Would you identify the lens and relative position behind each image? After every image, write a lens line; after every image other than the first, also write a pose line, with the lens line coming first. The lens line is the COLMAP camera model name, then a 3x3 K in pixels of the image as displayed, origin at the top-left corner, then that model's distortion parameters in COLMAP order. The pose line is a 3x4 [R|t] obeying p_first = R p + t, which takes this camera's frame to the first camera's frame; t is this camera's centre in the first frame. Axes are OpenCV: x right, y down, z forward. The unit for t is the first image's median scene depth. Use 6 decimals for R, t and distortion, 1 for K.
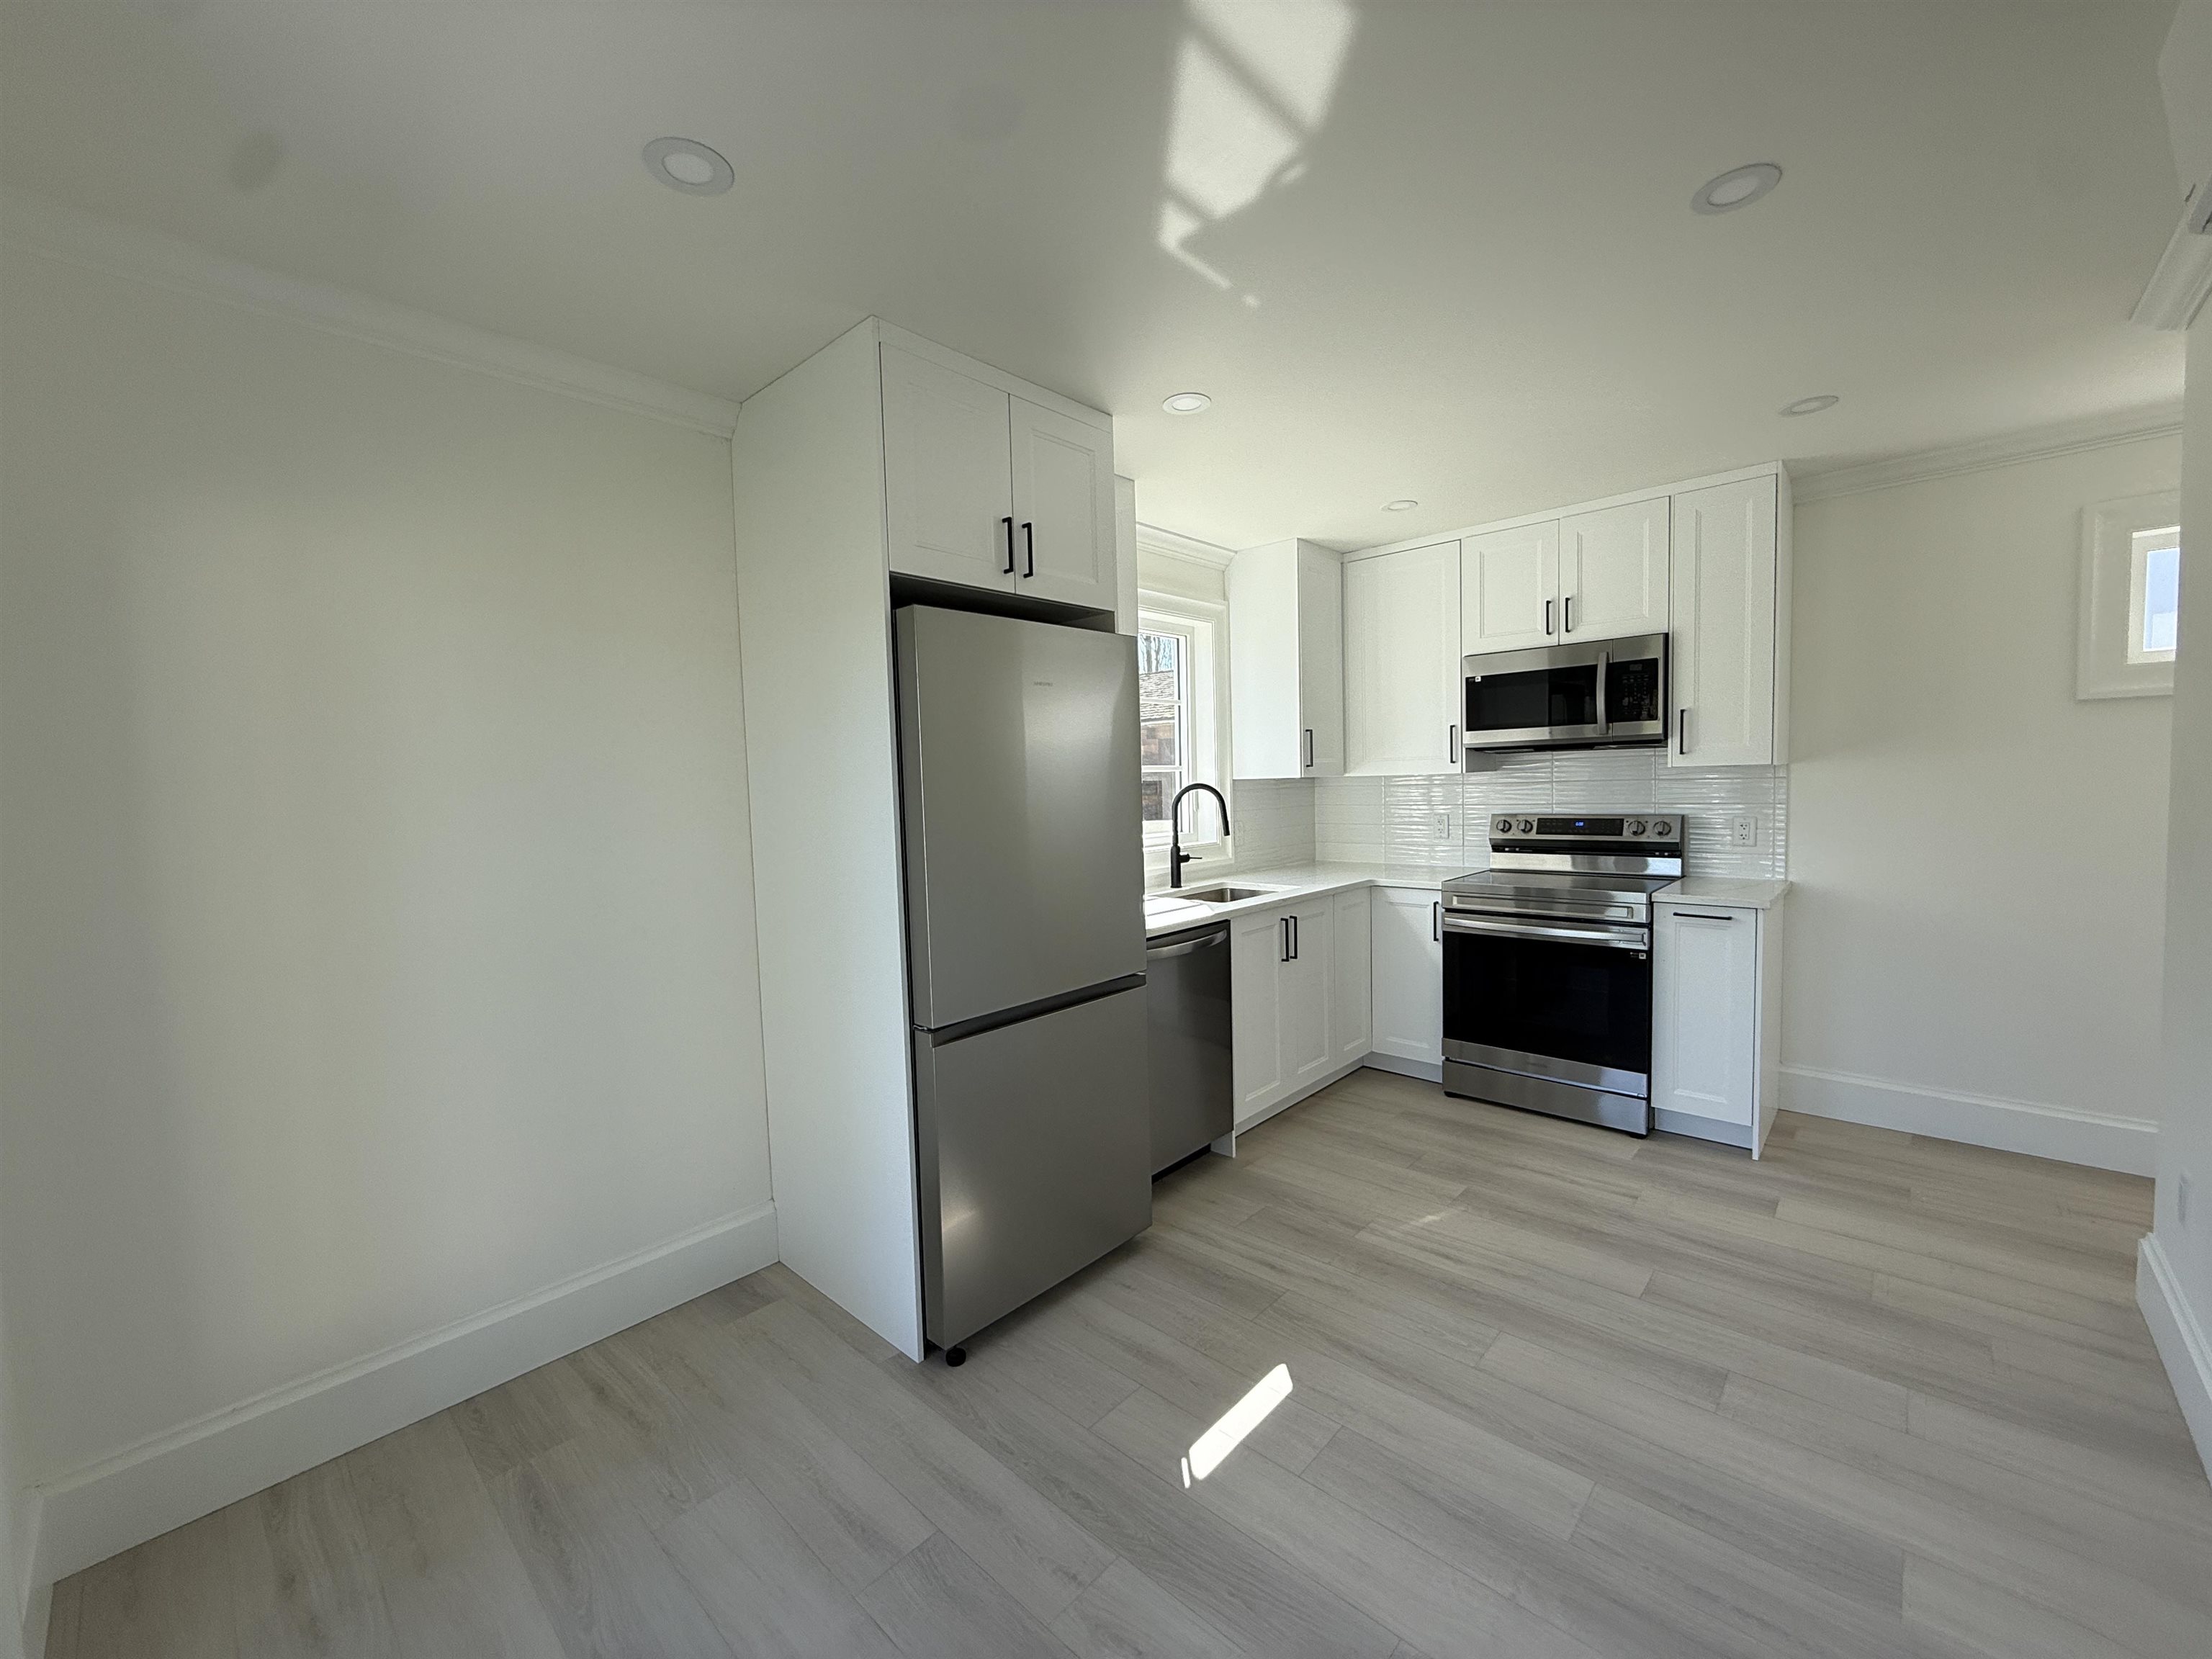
lens RADIAL K [[877.0, 0, 1102.4], [0, 877.0, 829.6], [0, 0, 1]] dist [0.000935, -0.000281]
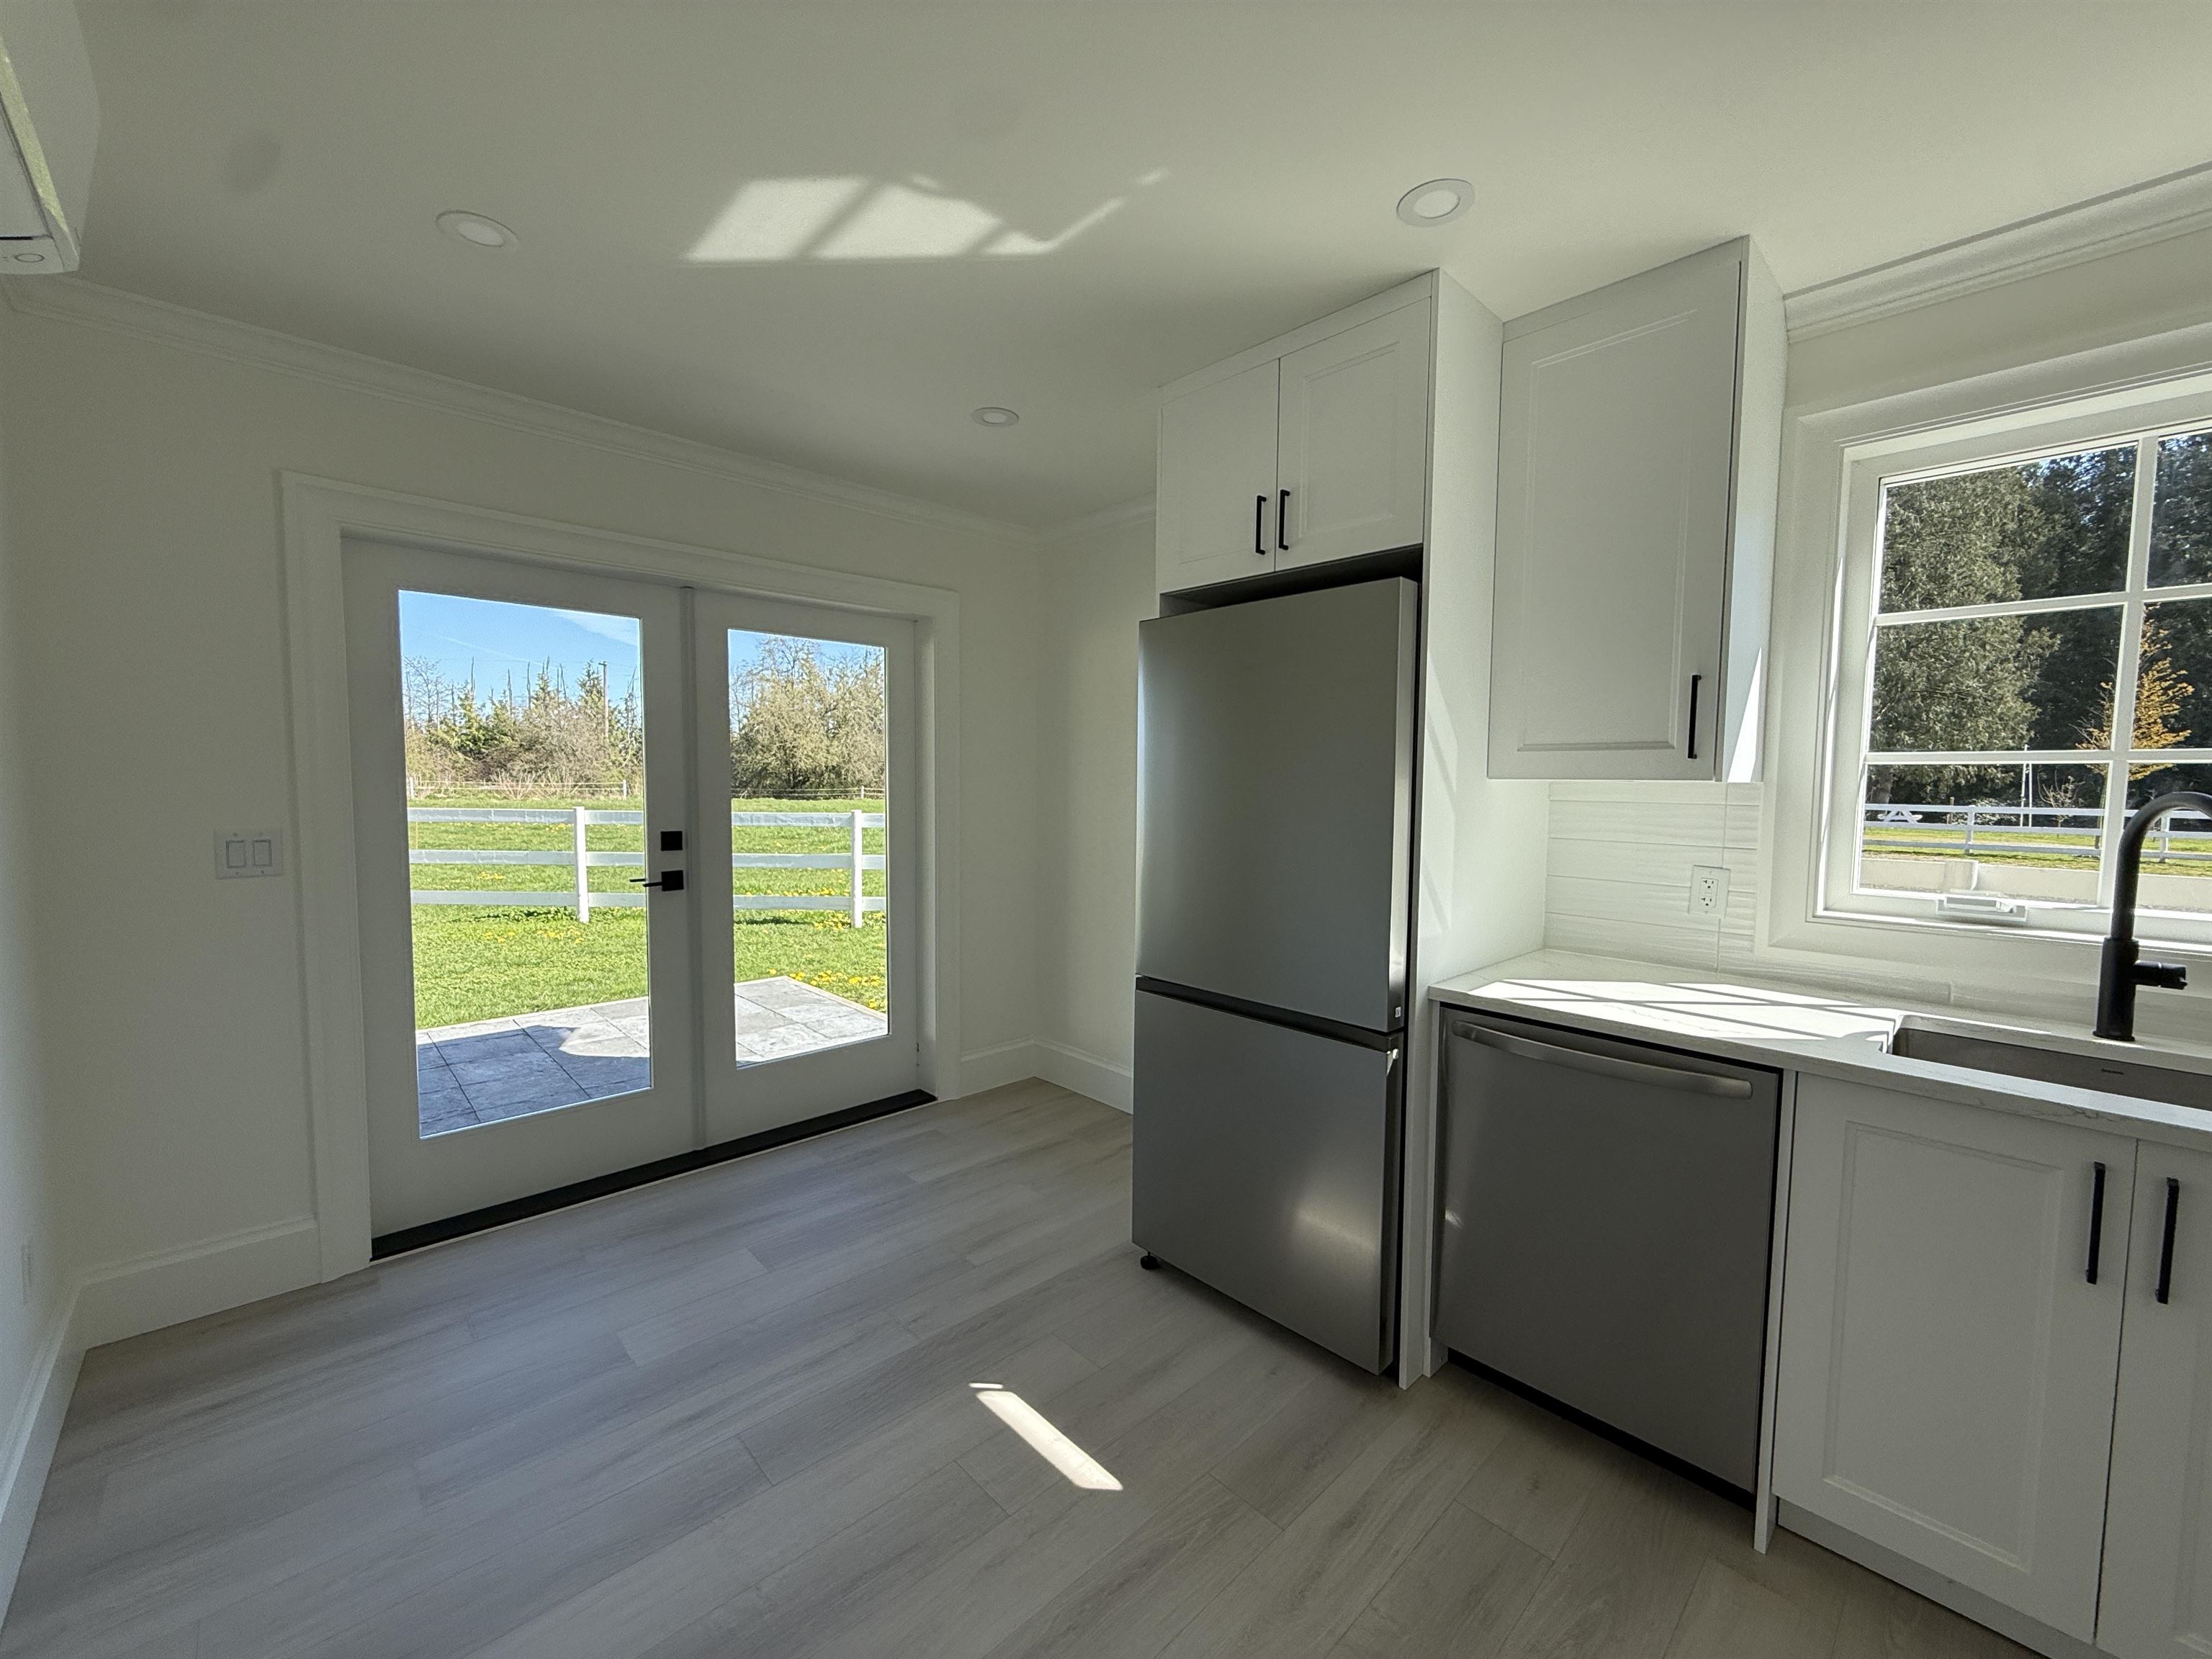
lens RADIAL K [[880.3, 0, 1106.9], [0, 880.3, 831.0], [0, 0, 1]] dist [-0.001769, -0.000013]
pose [[-0.057700, 0.086765, -0.994556, 0.828819], [-0.066878, 0.993642, 0.090565, -0.061450], [0.996091, 0.071739, -0.051530, 0.840409]]
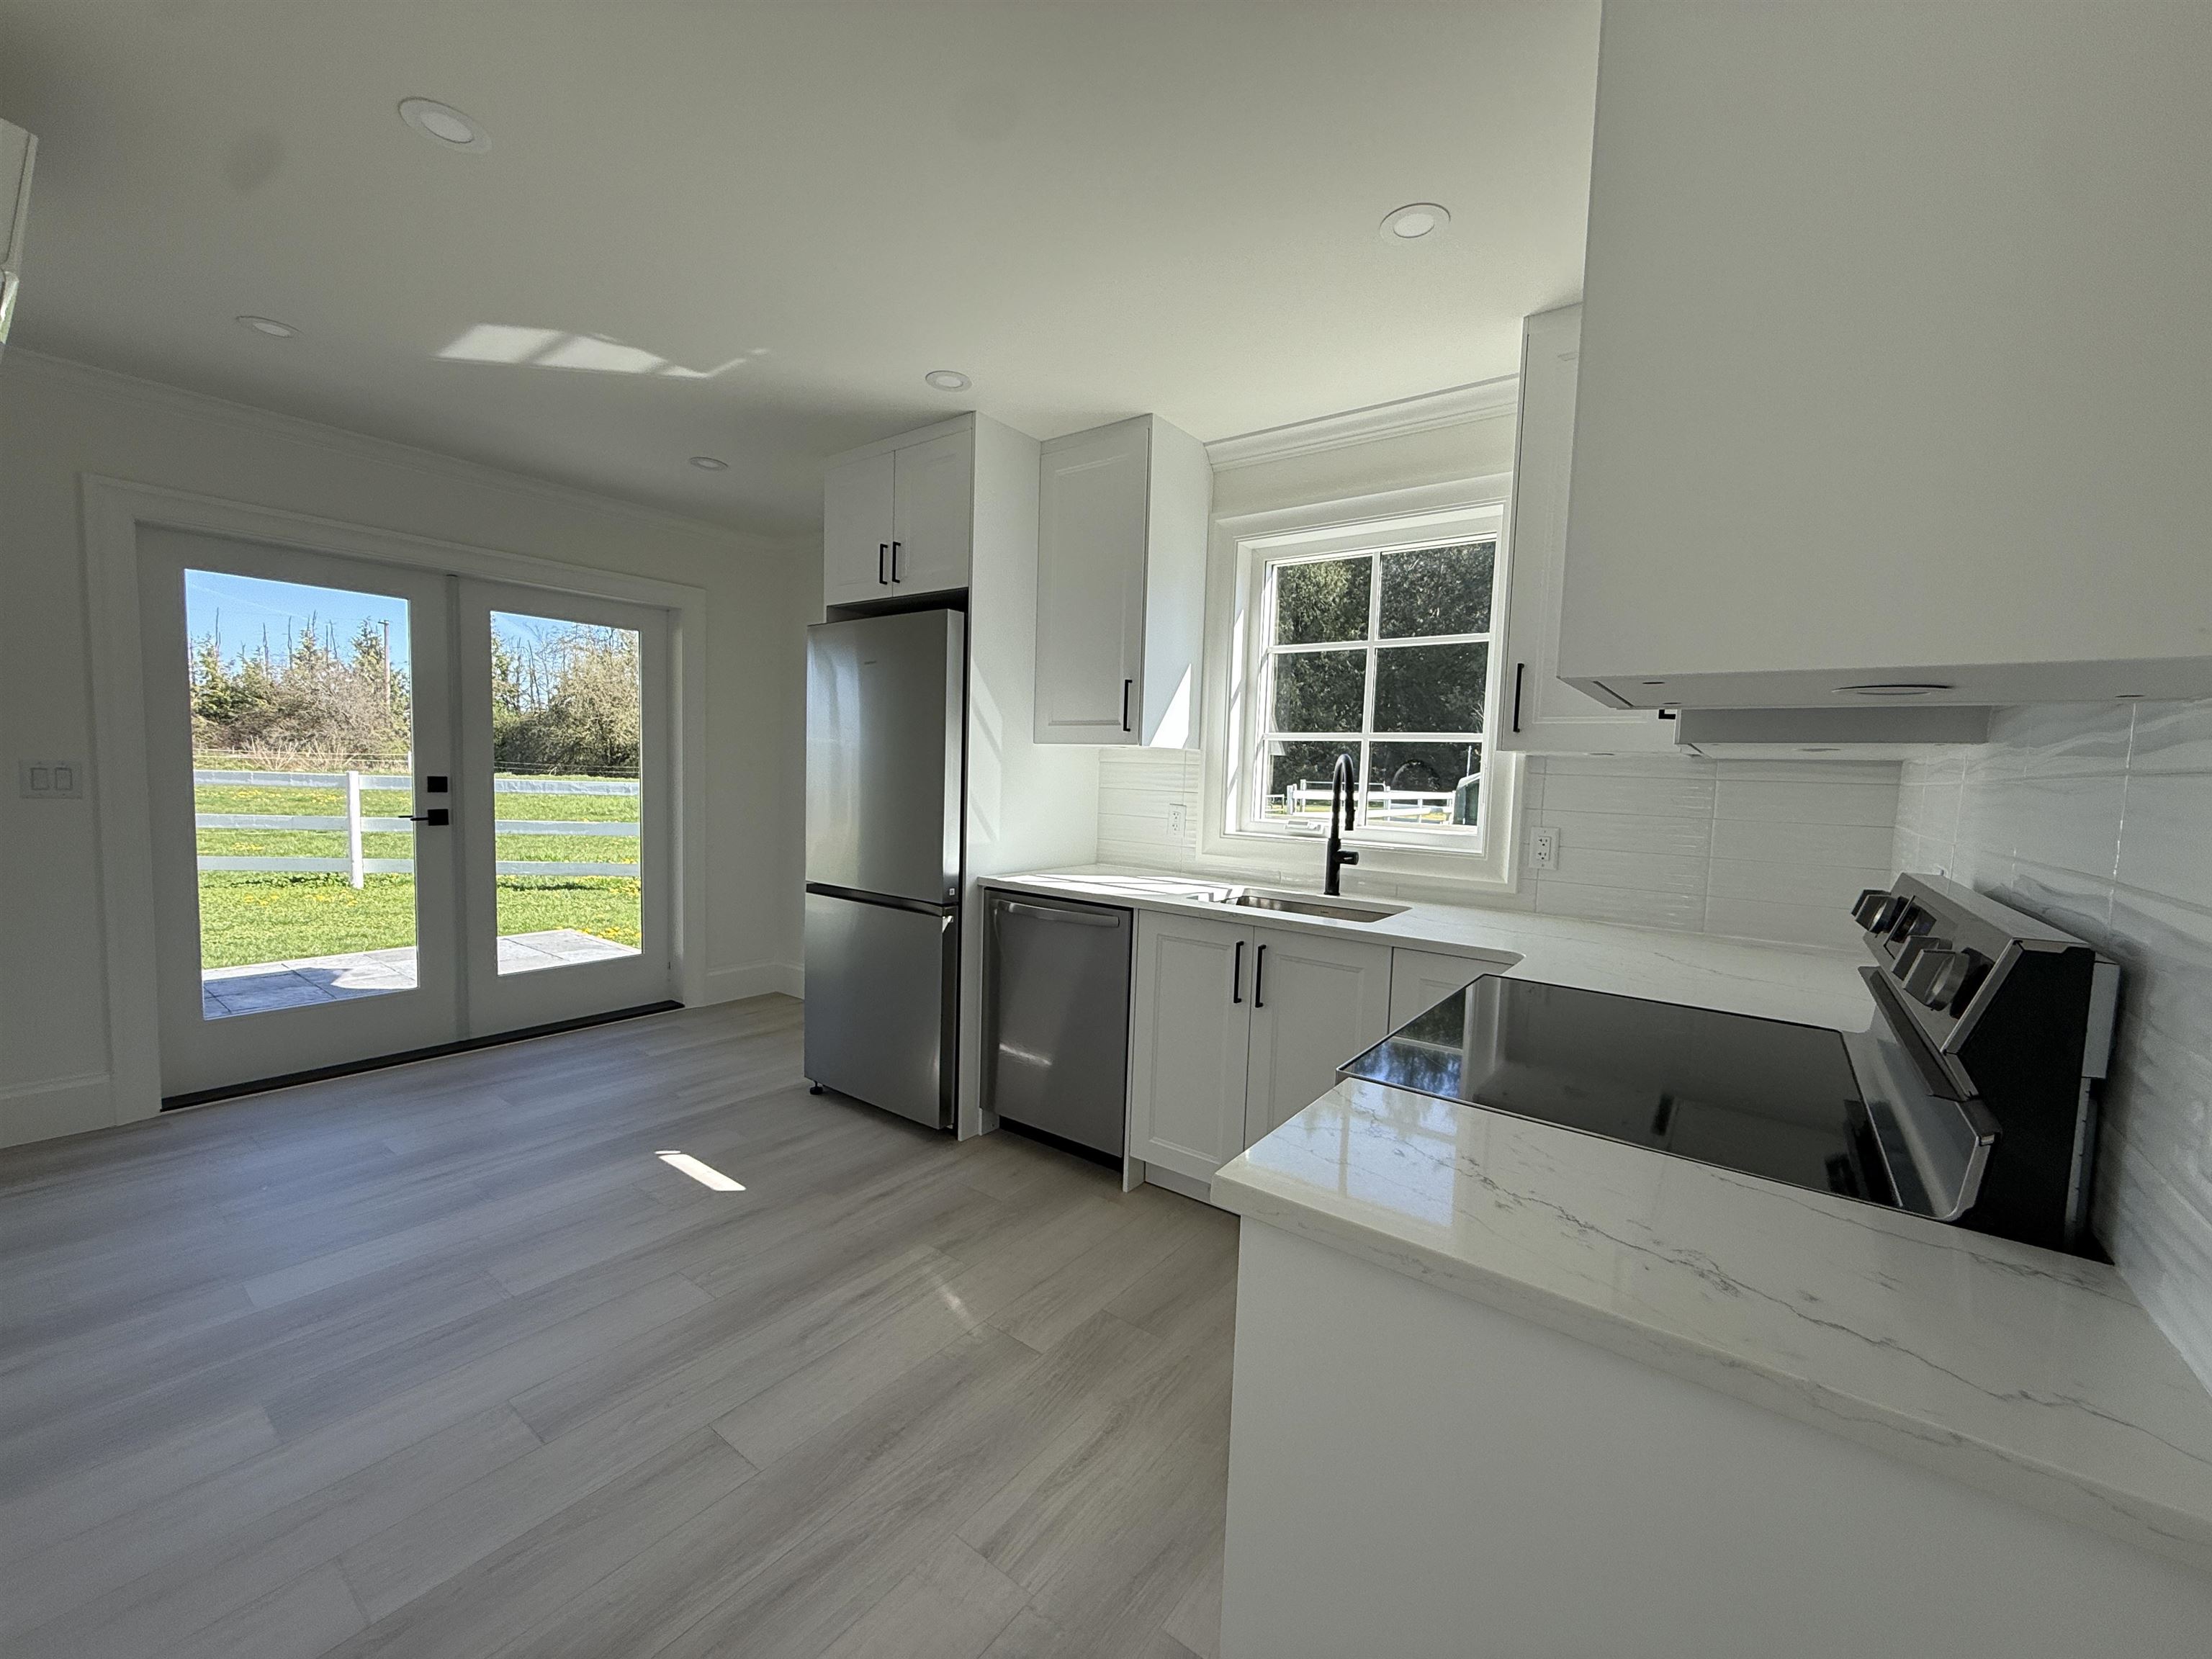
lens RADIAL K [[877.0, 0, 1102.4], [0, 877.0, 829.6], [0, 0, 1]] dist [0.000935, -0.000281]
pose [[0.106284, 0.100620, -0.989232, 1.252794], [-0.093219, 0.991493, 0.090834, -0.060339], [0.989956, 0.082561, 0.114760, 1.131463]]
